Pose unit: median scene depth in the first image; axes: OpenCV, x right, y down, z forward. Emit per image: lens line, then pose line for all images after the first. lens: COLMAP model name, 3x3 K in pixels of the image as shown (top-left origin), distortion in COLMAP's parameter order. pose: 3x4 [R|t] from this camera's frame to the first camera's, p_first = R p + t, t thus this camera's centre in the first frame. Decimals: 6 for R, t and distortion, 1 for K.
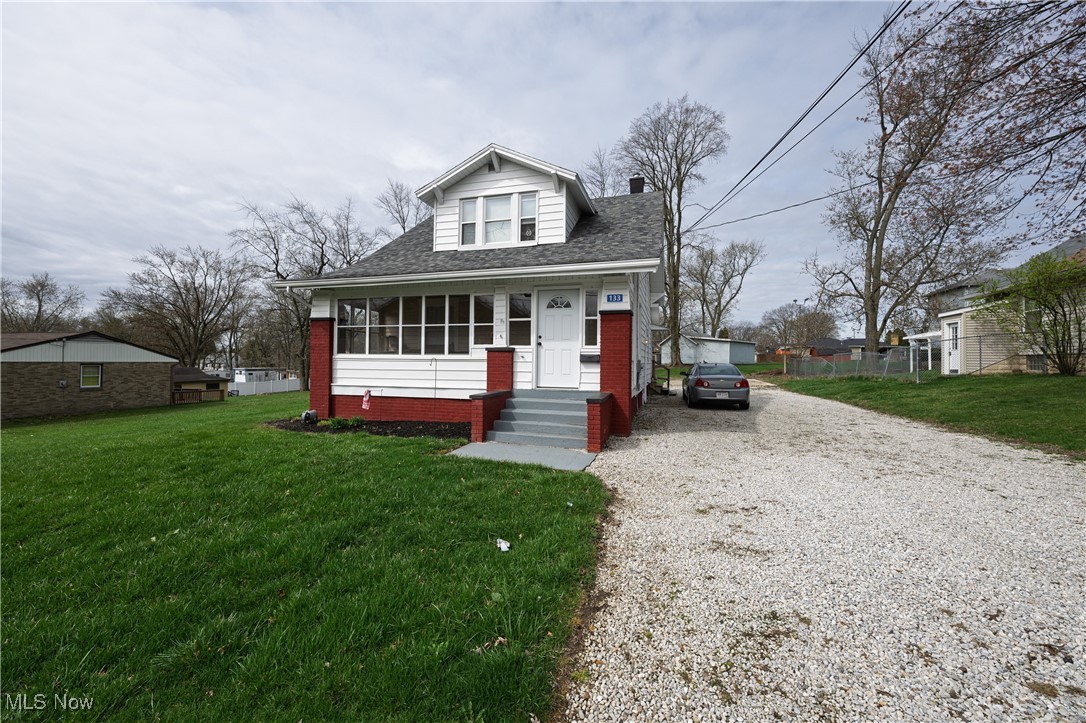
lens RADIAL K [[420.6, 0, 543.0], [0, 420.6, 361.5], [0, 0, 1]] dist [0.000392, 0.000044]
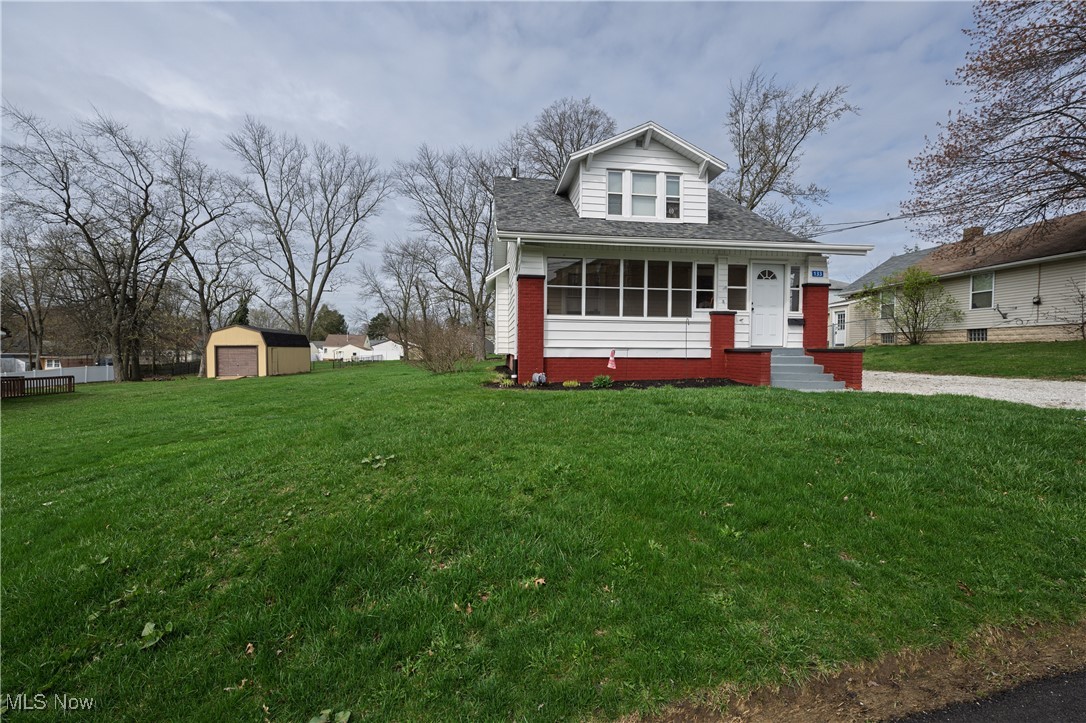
lens RADIAL K [[420.6, 0, 543.0], [0, 420.6, 361.5], [0, 0, 1]] dist [0.000392, 0.000044]
pose [[0.921017, -0.011979, 0.389338, -0.924624], [-0.000095, 0.999520, 0.030978, 0.062188], [-0.389523, -0.028568, 0.920574, 0.132938]]
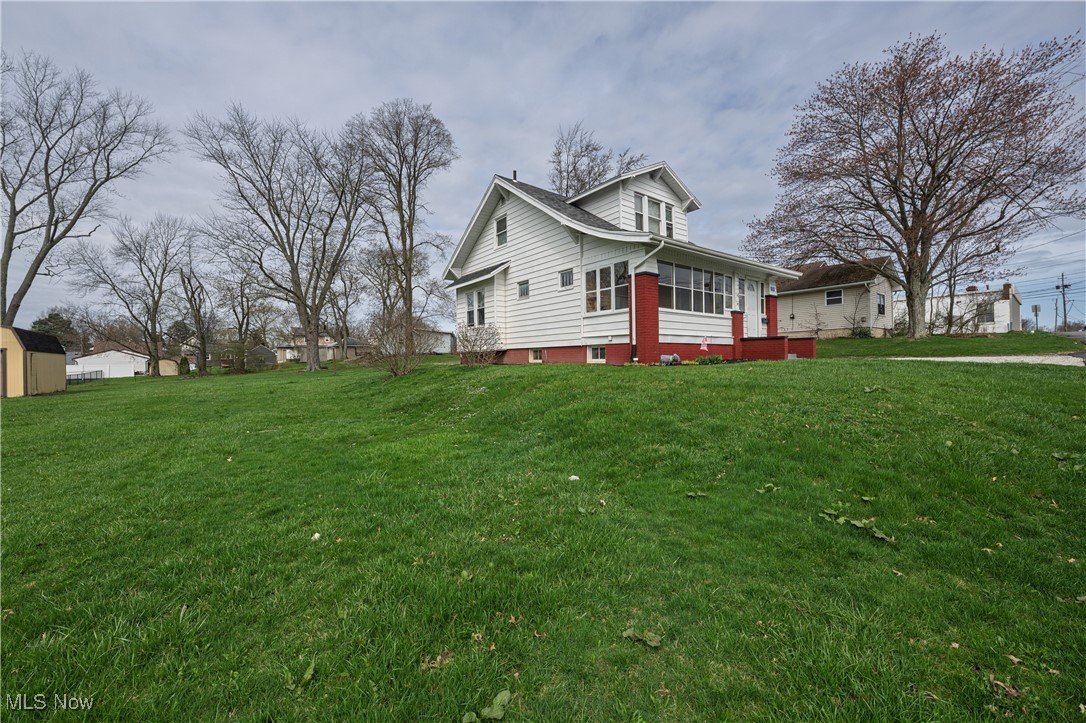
lens RADIAL K [[421.1, 0, 537.4], [0, 421.1, 359.6], [0, 0, 1]] dist [-0.001859, -0.000346]
pose [[0.601931, -0.011512, 0.798465, -1.696022], [0.016044, 0.999869, 0.002320, 0.123896], [-0.798387, 0.011414, 0.602037, 0.607698]]
